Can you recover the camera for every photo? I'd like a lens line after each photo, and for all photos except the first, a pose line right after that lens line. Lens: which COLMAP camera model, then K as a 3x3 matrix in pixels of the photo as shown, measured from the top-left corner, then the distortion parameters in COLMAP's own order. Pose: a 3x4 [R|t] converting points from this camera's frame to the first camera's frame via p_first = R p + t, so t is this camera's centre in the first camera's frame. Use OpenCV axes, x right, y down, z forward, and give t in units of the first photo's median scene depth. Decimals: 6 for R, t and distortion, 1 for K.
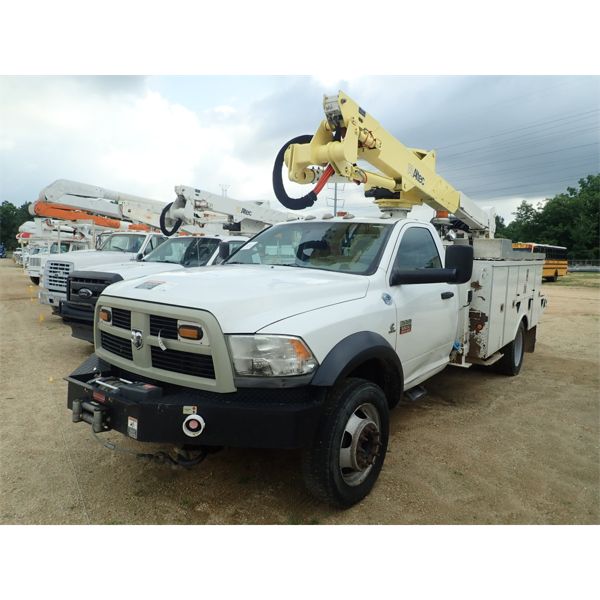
lens RADIAL K [[434.8, 0, 305.7], [0, 434.8, 297.8], [0, 0, 1]] dist [0.021194, -0.027107]
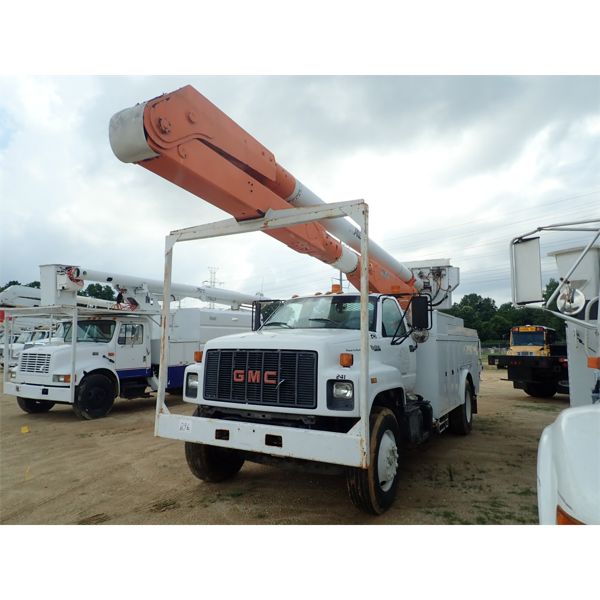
lens RADIAL K [[434.8, 0, 297.4], [0, 434.8, 296.7], [0, 0, 1]] dist [0.021194, -0.027107]
pose [[0.998722, -0.009194, 0.049689, -0.407269], [0.018759, 0.980500, -0.195620, -0.060735], [-0.046922, 0.196302, 0.979420, 0.592382]]
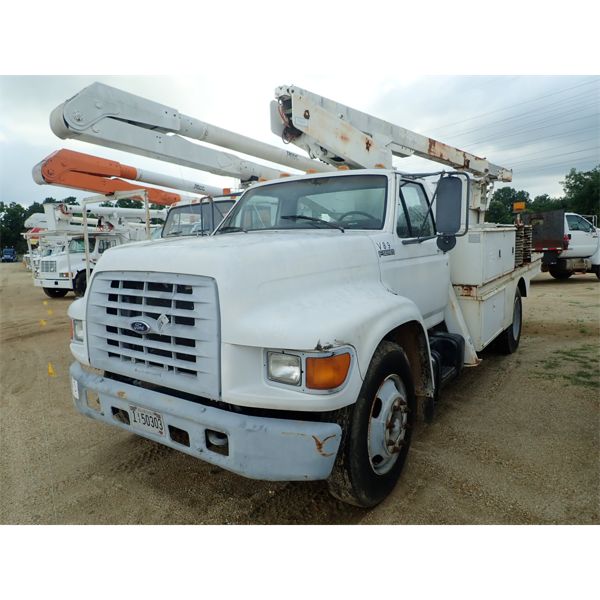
lens RADIAL K [[434.8, 0, 299.6], [0, 434.8, 297.1], [0, 0, 1]] dist [0.021194, -0.027107]
pose [[0.998209, -0.048681, -0.034762, -0.209712], [0.049517, 0.998494, 0.023614, -0.031955], [0.033560, -0.025293, 0.999117, 0.335229]]
